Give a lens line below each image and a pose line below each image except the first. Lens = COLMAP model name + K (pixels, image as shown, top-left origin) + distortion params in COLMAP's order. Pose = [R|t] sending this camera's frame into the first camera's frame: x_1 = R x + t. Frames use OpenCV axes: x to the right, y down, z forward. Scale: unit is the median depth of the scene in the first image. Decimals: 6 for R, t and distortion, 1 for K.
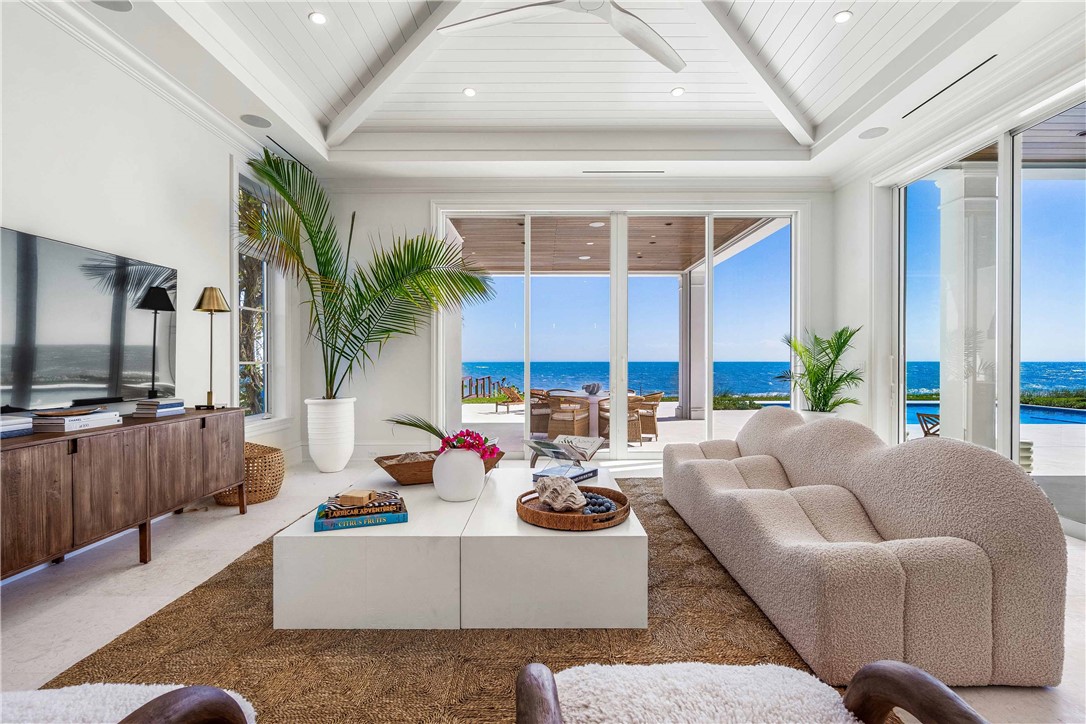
lens RADIAL K [[495.5, 0, 547.1], [0, 495.5, 363.0], [0, 0, 1]] dist [-0.000552, 0.000175]
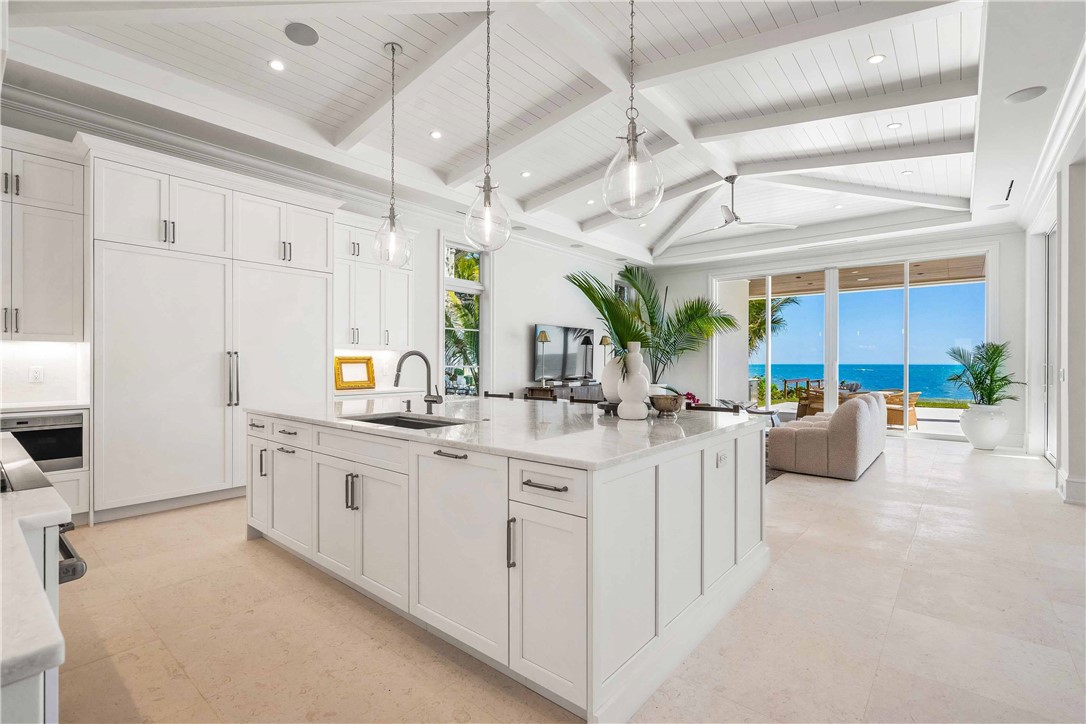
lens RADIAL K [[495.5, 0, 547.1], [0, 495.5, 363.0], [0, 0, 1]] dist [-0.000552, 0.000175]
pose [[0.767837, 0.003465, -0.640635, 0.527163], [-0.006904, 0.999972, -0.002867, -0.003258], [0.640608, 0.006625, 0.767840, -0.831538]]
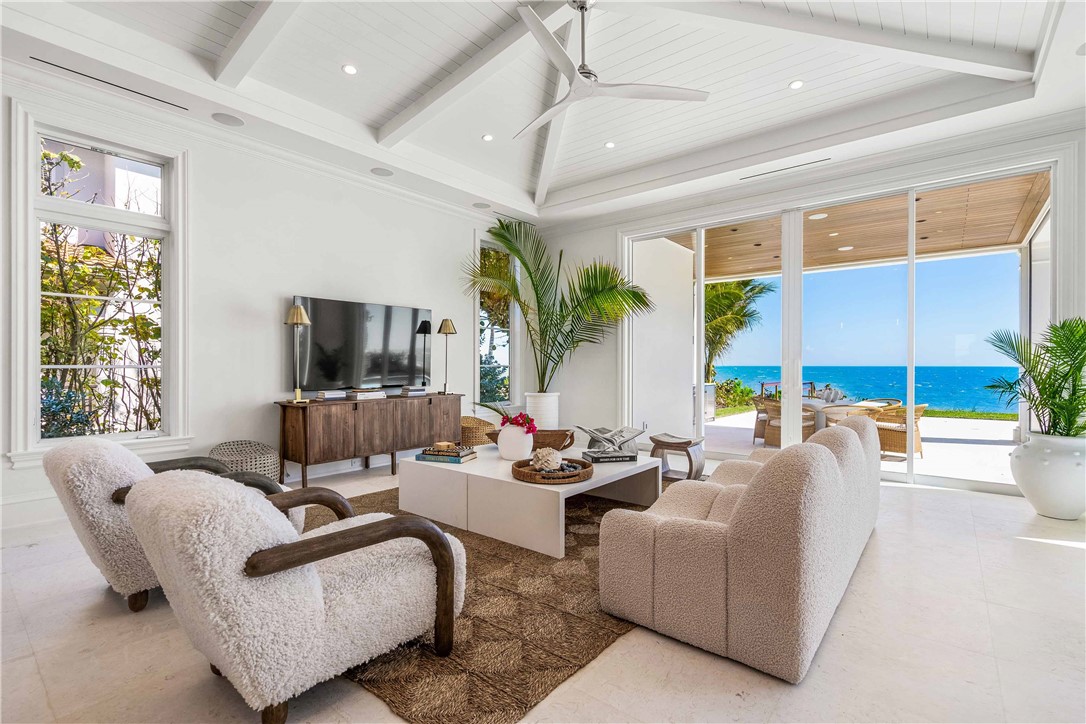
lens RADIAL K [[498.2, 0, 547.1], [0, 498.2, 365.4], [0, 0, 1]] dist [0.000970, 0.001029]
pose [[0.777538, 0.002869, -0.628830, 0.450286], [-0.004857, 0.999987, -0.001442, -0.000514], [0.628817, 0.004175, 0.777542, -0.044572]]
